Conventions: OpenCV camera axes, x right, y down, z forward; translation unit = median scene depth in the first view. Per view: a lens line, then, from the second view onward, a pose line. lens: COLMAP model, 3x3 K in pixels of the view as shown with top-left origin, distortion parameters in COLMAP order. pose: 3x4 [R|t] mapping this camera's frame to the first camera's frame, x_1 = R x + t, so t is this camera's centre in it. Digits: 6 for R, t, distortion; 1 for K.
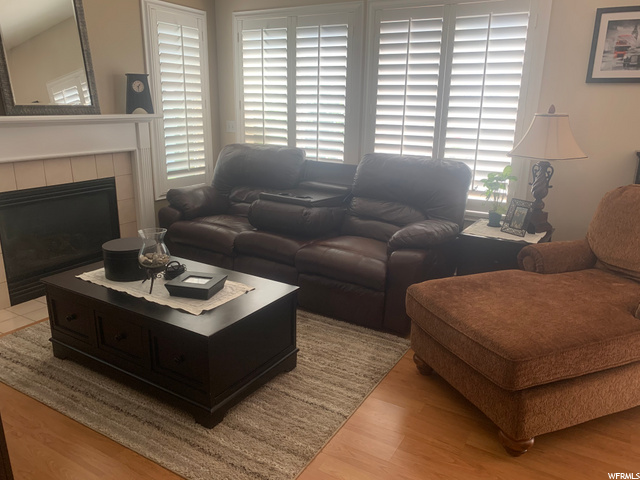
lens RADIAL K [[490.0, 0, 318.6], [0, 490.0, 238.6], [0, 0, 1]] dist [0.044866, -0.054068]
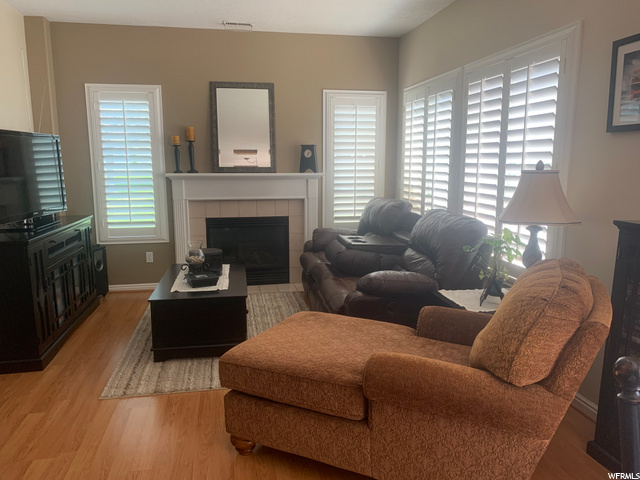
lens RADIAL K [[490.0, 0, 318.6], [0, 490.0, 238.6], [0, 0, 1]] dist [0.044866, -0.054068]
pose [[0.661267, 0.098879, -0.743606, 0.734021], [-0.189107, 0.981233, -0.037691, -0.027539], [0.725924, 0.165545, 0.667555, 0.145273]]
